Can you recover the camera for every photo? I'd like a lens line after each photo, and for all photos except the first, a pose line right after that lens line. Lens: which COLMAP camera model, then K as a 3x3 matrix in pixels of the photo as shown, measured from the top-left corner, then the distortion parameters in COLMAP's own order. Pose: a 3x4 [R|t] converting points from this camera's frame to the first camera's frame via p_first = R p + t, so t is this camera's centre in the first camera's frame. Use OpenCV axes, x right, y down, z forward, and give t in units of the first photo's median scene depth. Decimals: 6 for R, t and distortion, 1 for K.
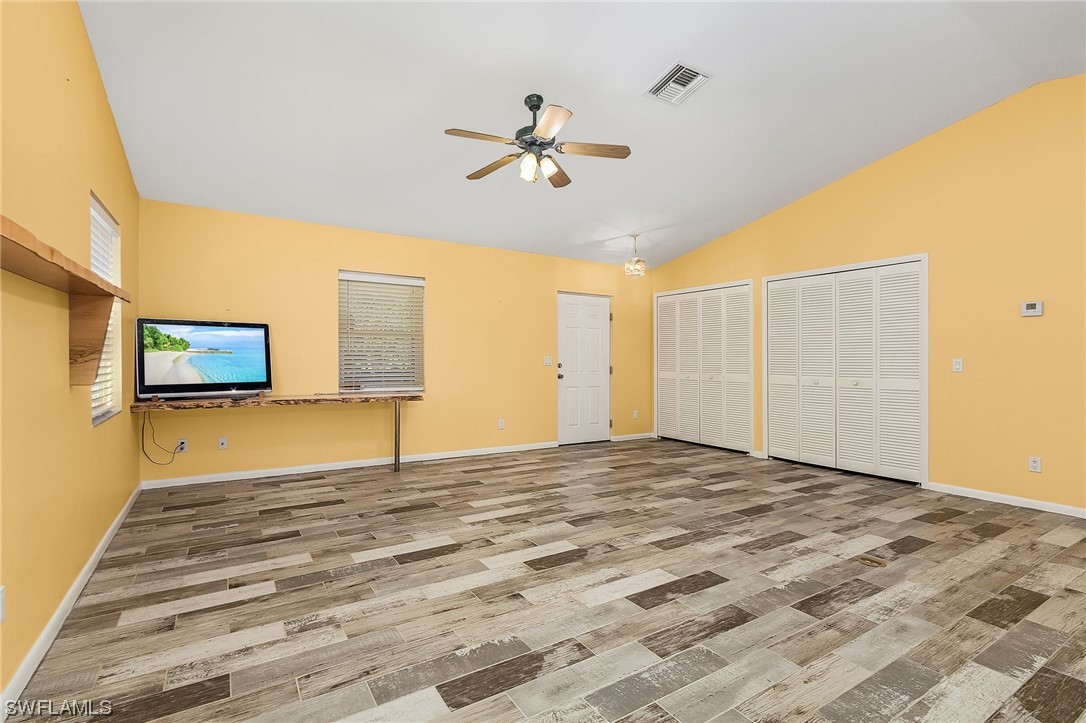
lens RADIAL K [[493.4, 0, 516.0], [0, 493.4, 350.9], [0, 0, 1]] dist [0.002074, -0.000729]
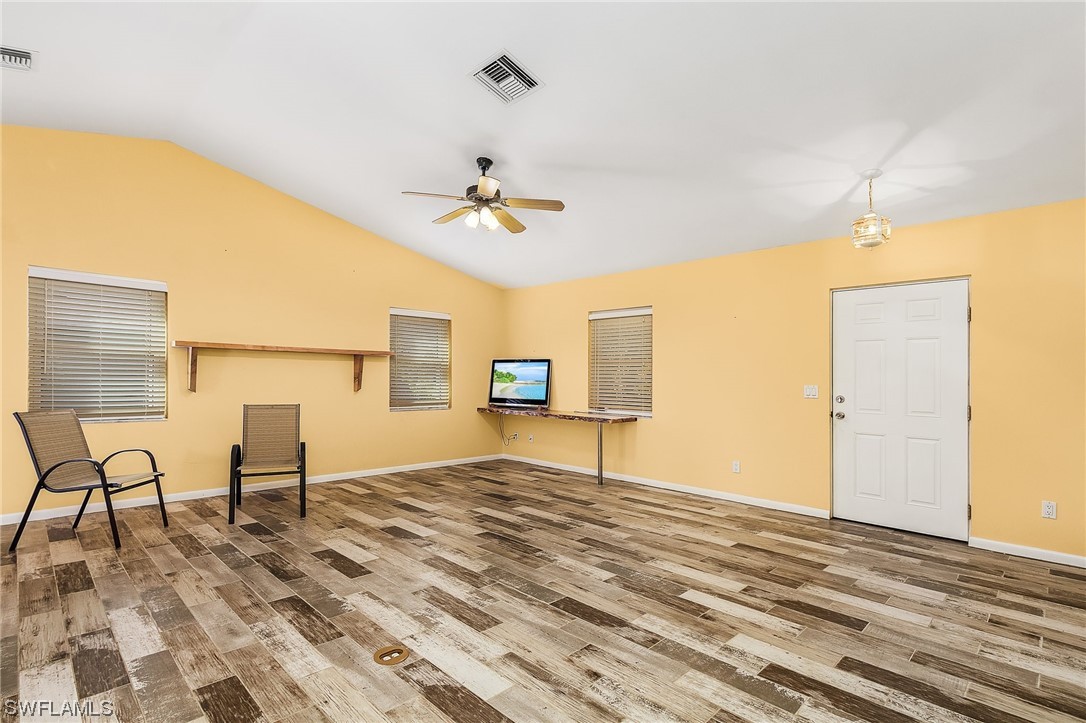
lens RADIAL K [[504.3, 0, 540.5], [0, 504.3, 369.4], [0, 0, 1]] dist [0.003285, -0.000840]
pose [[0.267198, -0.020969, -0.963413, 1.215183], [-0.001863, 0.999750, -0.022277, 0.009546], [0.963640, 0.007747, 0.267092, 0.806582]]
